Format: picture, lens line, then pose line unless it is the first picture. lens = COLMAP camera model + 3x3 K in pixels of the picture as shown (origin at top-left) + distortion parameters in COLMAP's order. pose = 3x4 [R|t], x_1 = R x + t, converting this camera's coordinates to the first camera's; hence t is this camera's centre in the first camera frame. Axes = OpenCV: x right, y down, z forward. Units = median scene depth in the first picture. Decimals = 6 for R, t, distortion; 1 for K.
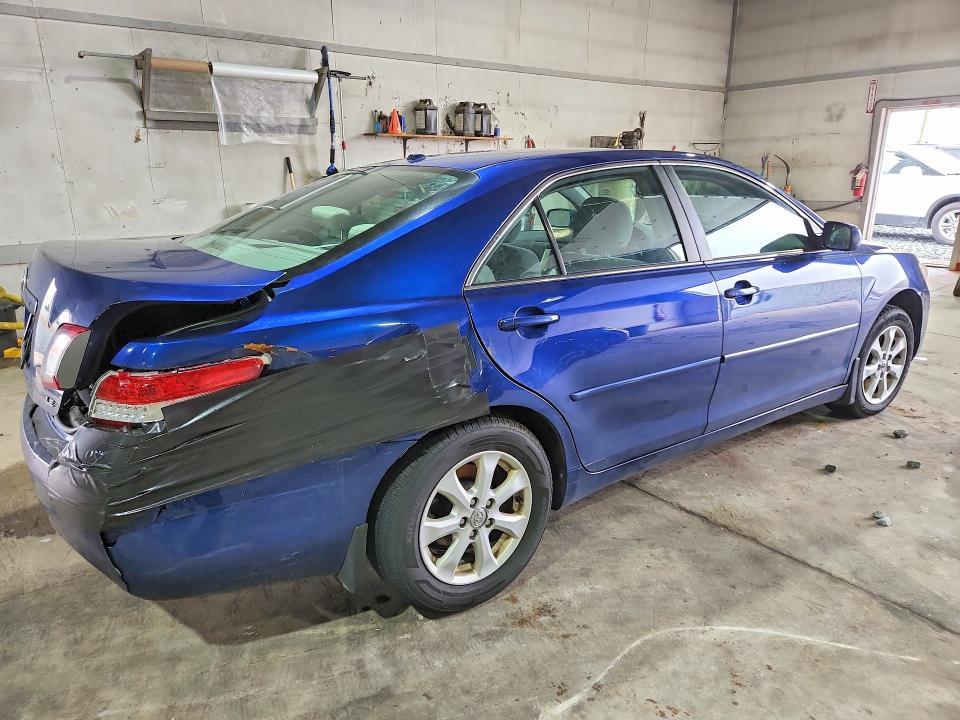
lens RADIAL K [[659.2, 0, 479.5], [0, 659.2, 357.2], [0, 0, 1]] dist [0.061647, -0.043530]
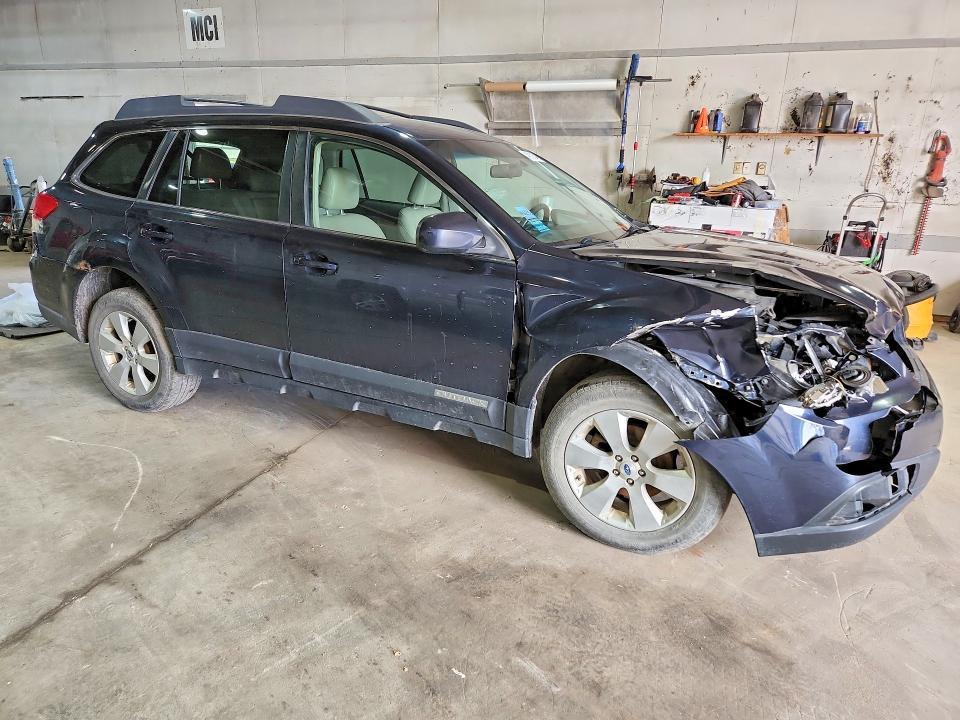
lens RADIAL K [[659.2, 0, 477.2], [0, 659.2, 360.1], [0, 0, 1]] dist [0.061647, -0.043530]
pose [[0.499494, 0.265668, -0.824576, 0.649764], [-0.266007, 0.952871, 0.145867, -0.082616], [0.824467, 0.146483, 0.546623, 0.267906]]
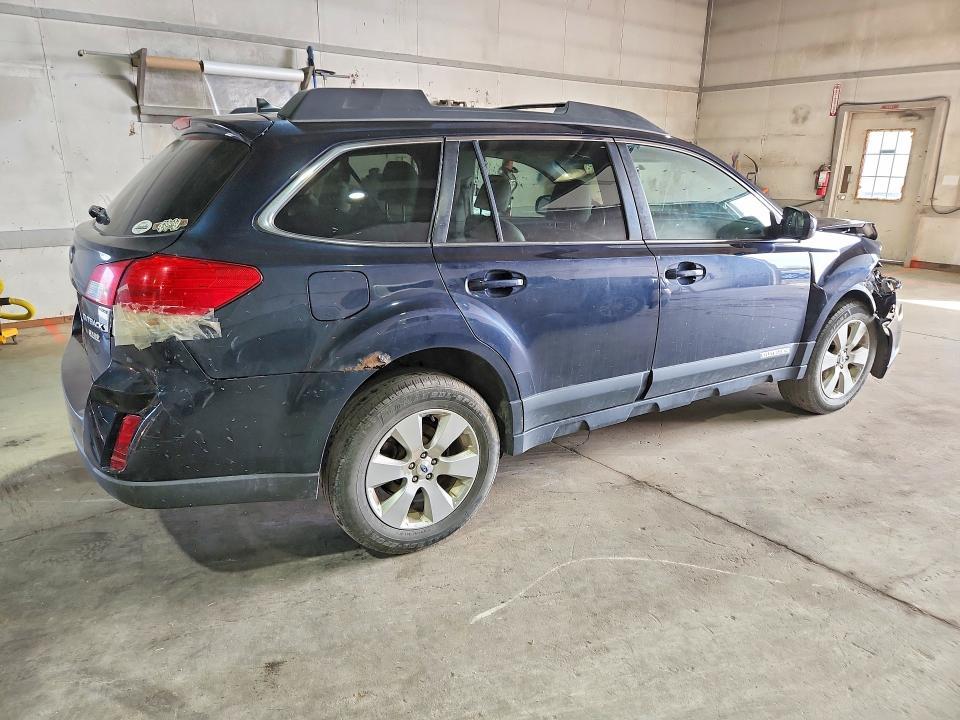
lens RADIAL K [[659.2, 0, 475.3], [0, 659.2, 356.3], [0, 0, 1]] dist [0.061647, -0.043530]
pose [[0.999848, 0.012437, 0.012229, 0.021740], [-0.012578, 0.999854, 0.011546, 0.009254], [-0.012083, -0.011698, 0.999859, -0.064357]]
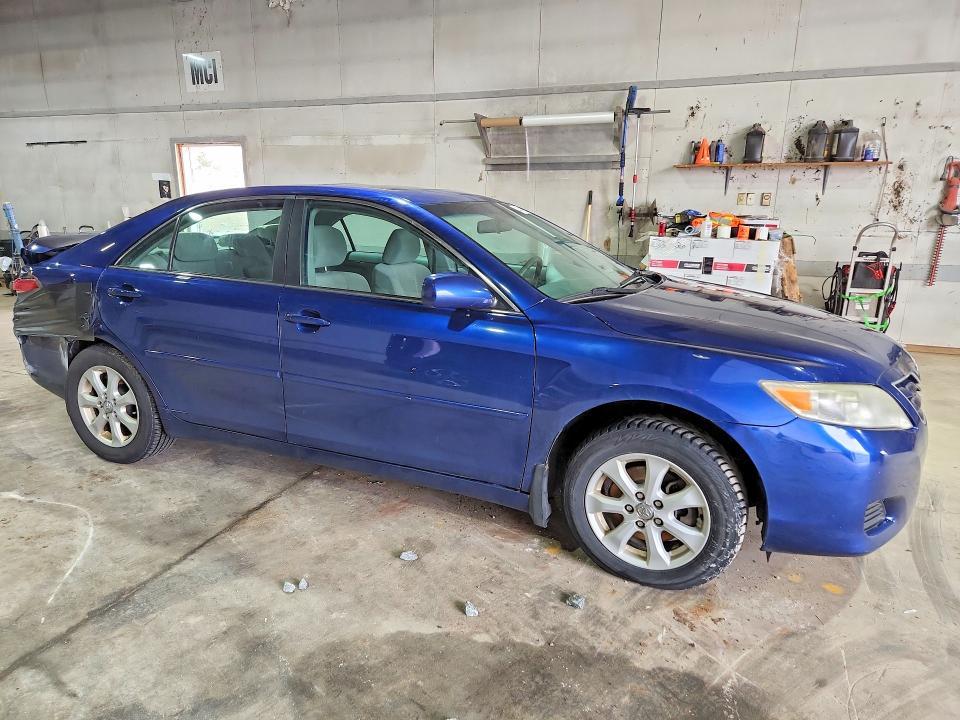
lens RADIAL K [[659.2, 0, 476.4], [0, 659.2, 369.4], [0, 0, 1]] dist [0.061647, -0.043530]
pose [[0.480615, 0.228859, -0.846542, 0.634748], [-0.251100, 0.960840, 0.117199, -0.094801], [0.840213, 0.156239, 0.519260, 0.308598]]
